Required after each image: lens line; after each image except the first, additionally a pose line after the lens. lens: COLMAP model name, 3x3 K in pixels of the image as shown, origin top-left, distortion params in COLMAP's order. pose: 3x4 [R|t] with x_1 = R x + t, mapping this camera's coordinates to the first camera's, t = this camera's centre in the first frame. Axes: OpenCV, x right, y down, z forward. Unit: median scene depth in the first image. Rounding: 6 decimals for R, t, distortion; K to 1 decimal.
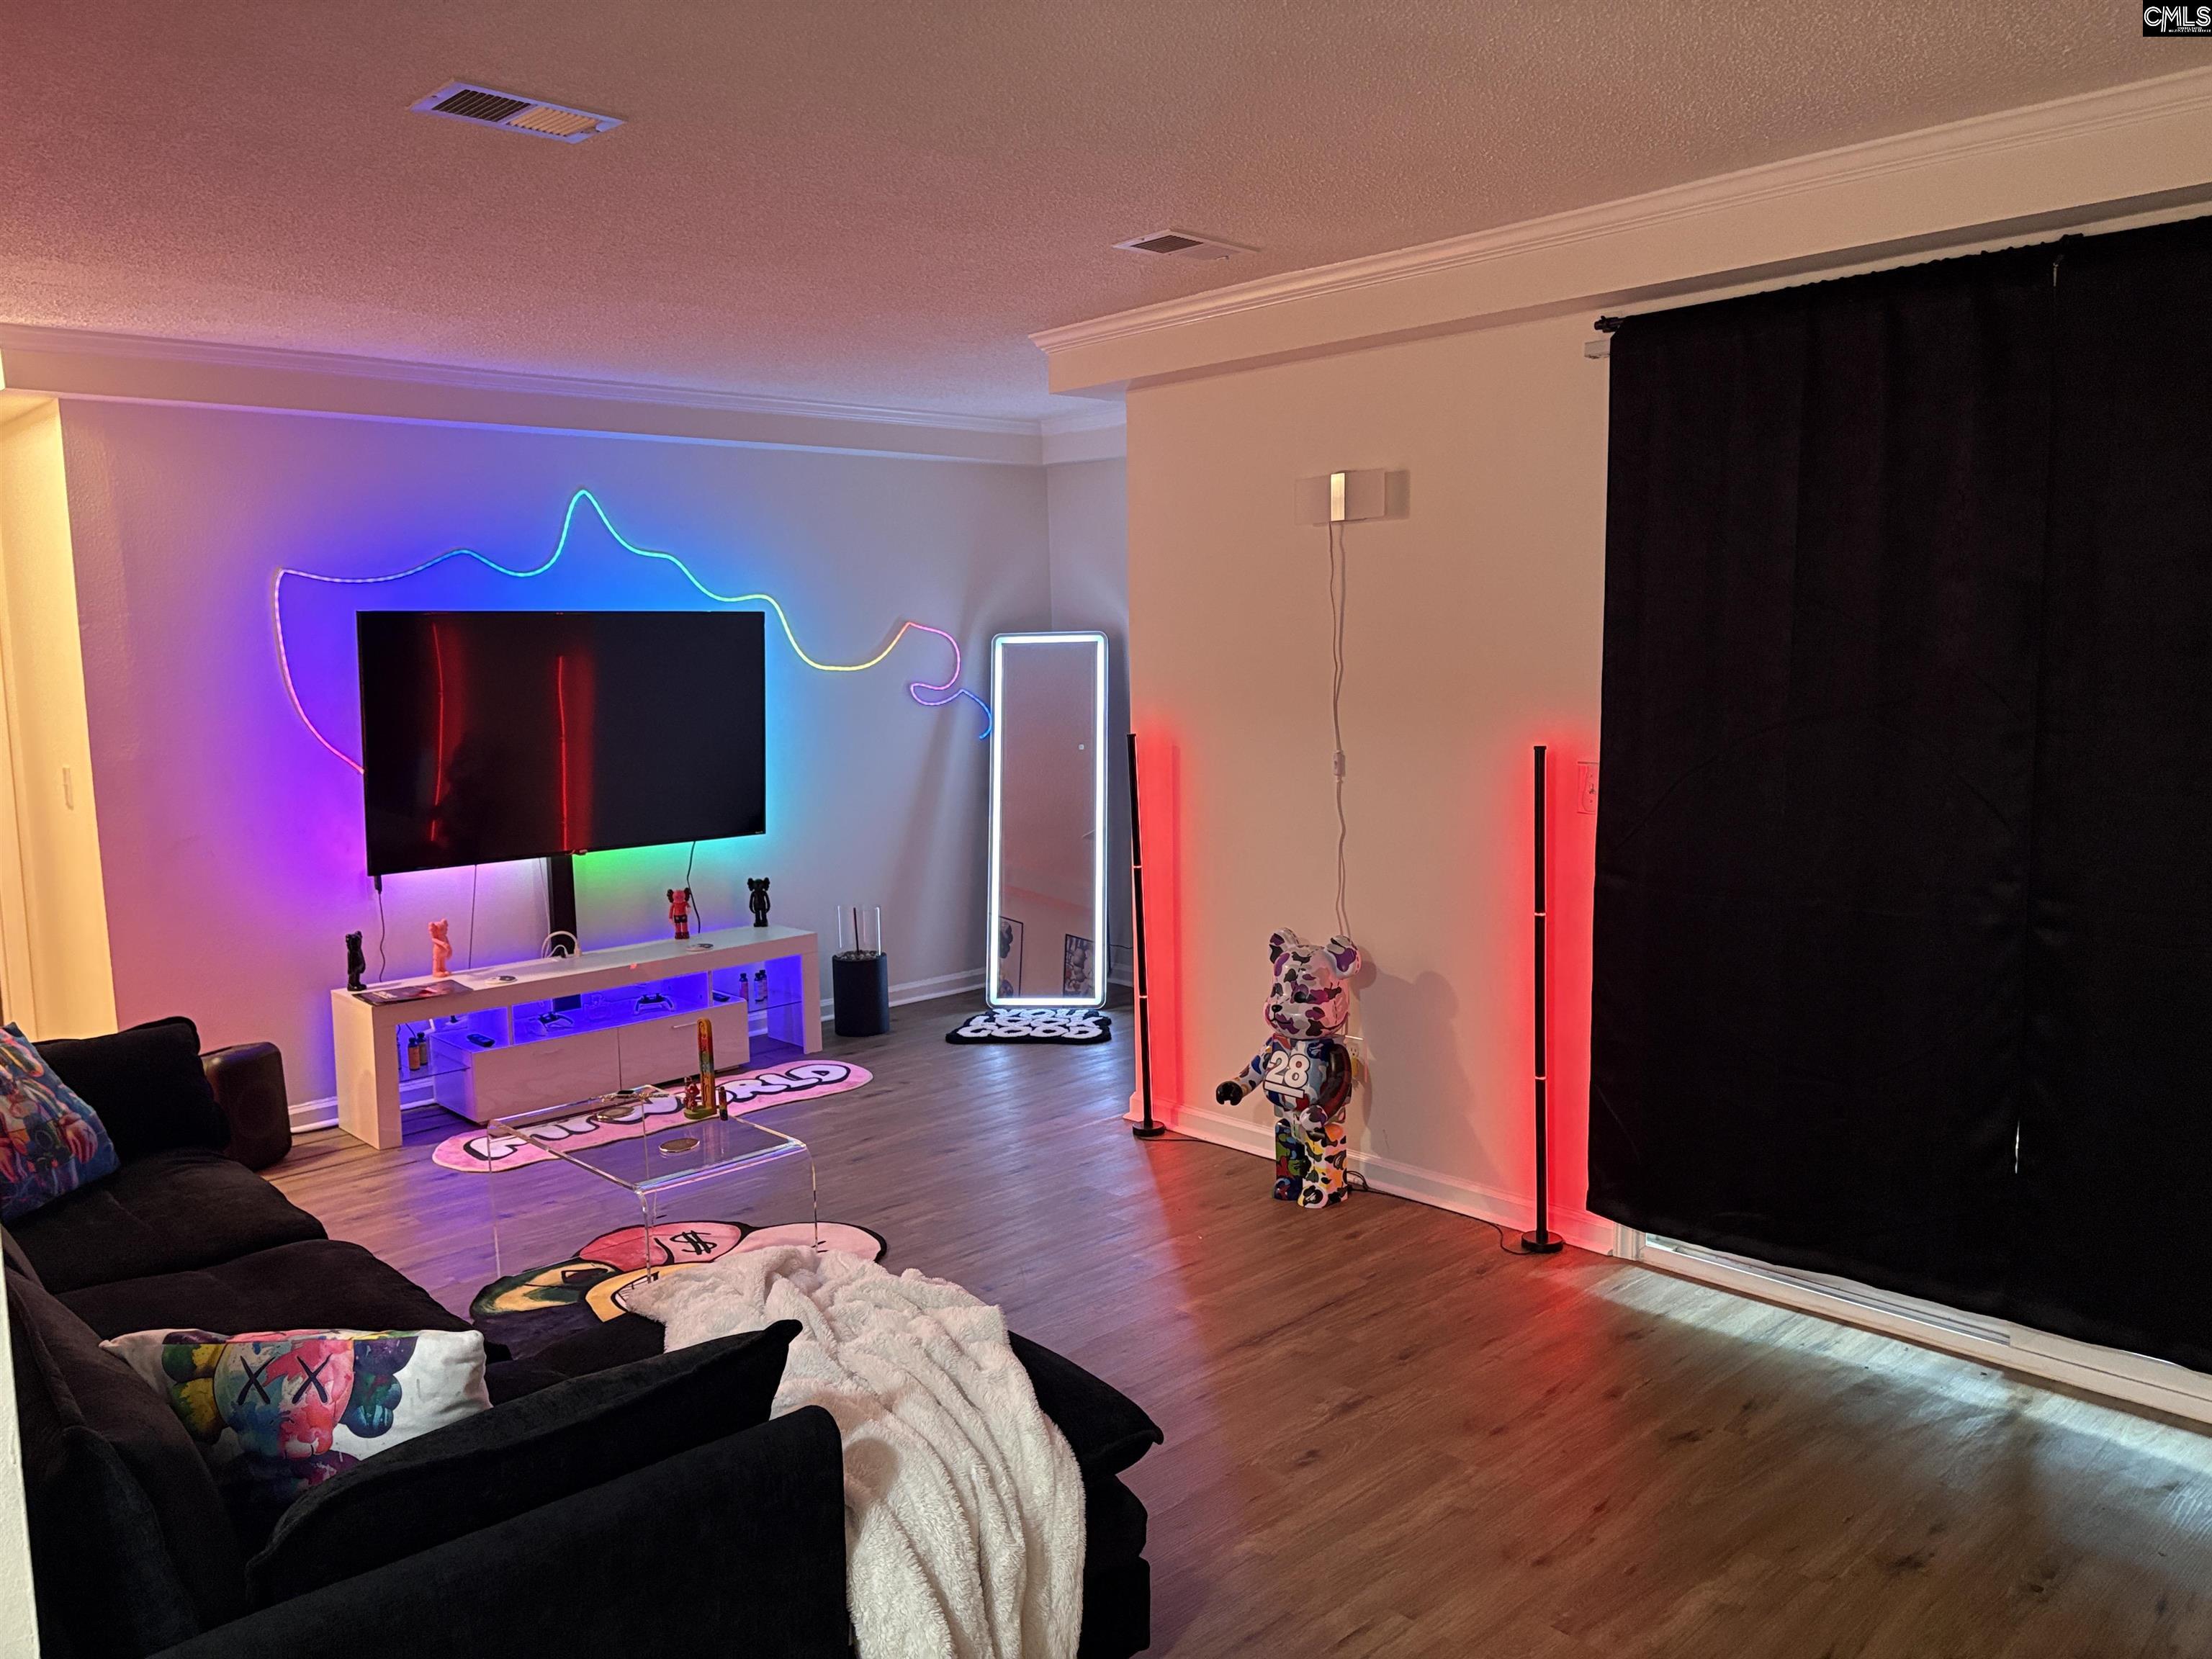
lens RADIAL K [[1665.7, 0, 1106.0], [0, 1665.7, 829.5], [0, 0, 1]] dist [0.046757, 0.000627]
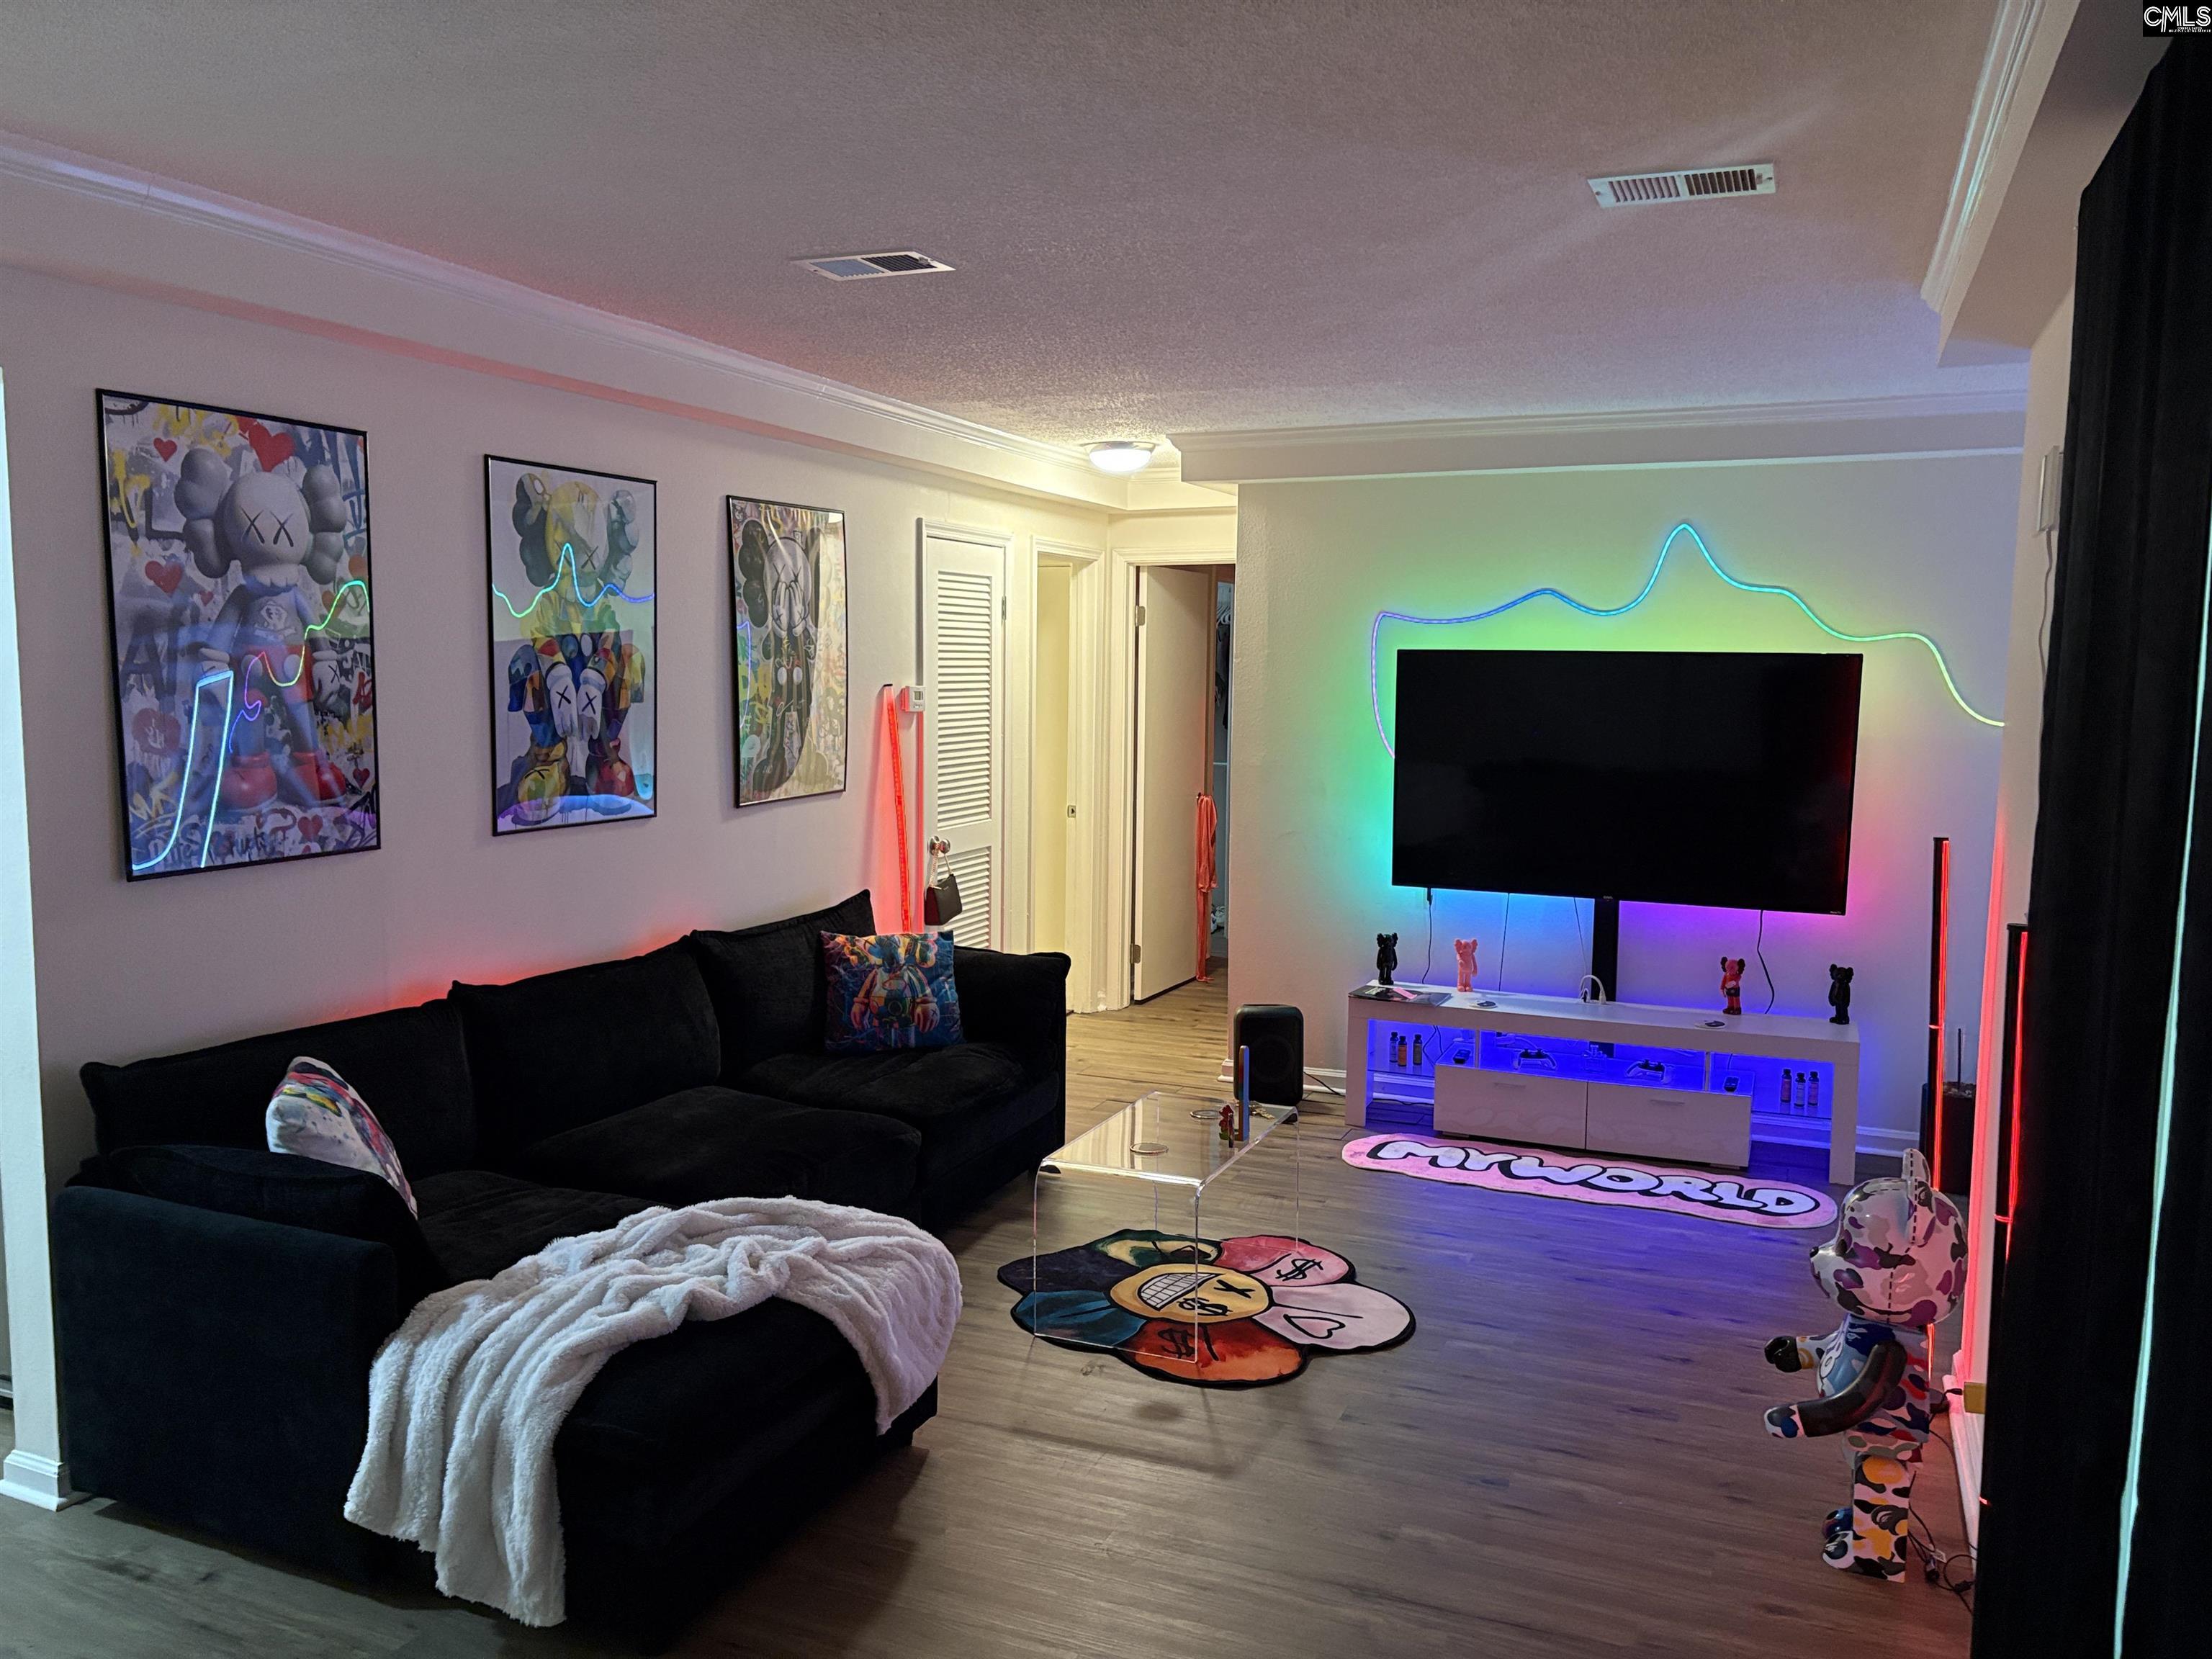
lens RADIAL K [[1671.2, 0, 1106.0], [0, 1671.2, 829.5], [0, 0, 1]] dist [0.004670, 0.000436]
pose [[0.394642, 0.115309, -0.911571, 0.497061], [-0.125805, 0.989532, 0.070706, -0.063843], [0.910182, 0.086777, 0.405017, 0.370726]]
